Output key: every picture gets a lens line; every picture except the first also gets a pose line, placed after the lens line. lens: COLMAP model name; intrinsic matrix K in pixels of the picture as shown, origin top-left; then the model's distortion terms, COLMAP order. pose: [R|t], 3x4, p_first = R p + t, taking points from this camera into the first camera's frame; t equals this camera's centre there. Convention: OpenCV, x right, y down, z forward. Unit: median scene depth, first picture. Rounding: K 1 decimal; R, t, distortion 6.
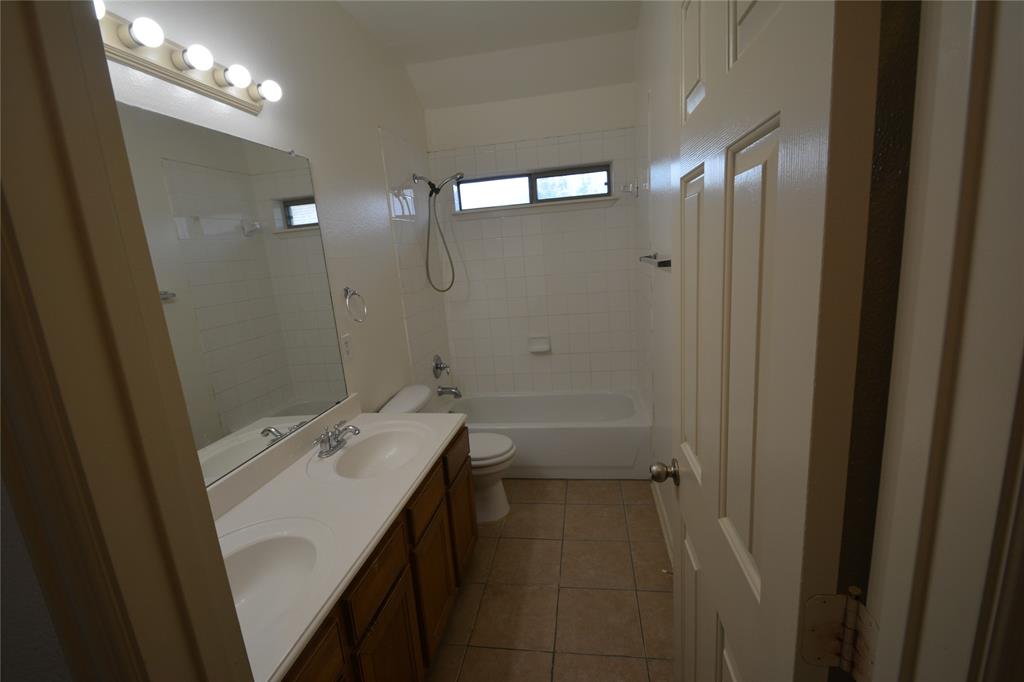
lens RADIAL K [[451.2, 0, 512.7], [0, 451.2, 342.8], [0, 0, 1]] dist [0.005739, -0.010800]
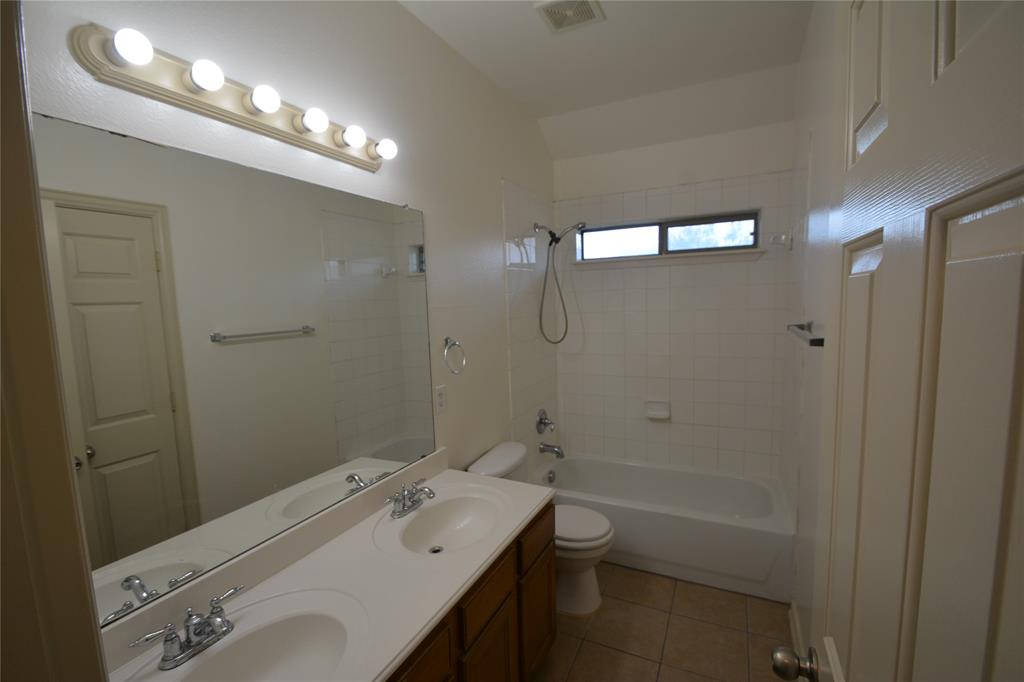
lens RADIAL K [[451.2, 0, 510.5], [0, 451.2, 343.8], [0, 0, 1]] dist [0.005739, -0.010800]
pose [[0.955212, 0.077215, -0.285670, 0.036802], [-0.102092, 0.992077, -0.073218, -0.042497], [0.277753, 0.099103, 0.955527, 0.082998]]
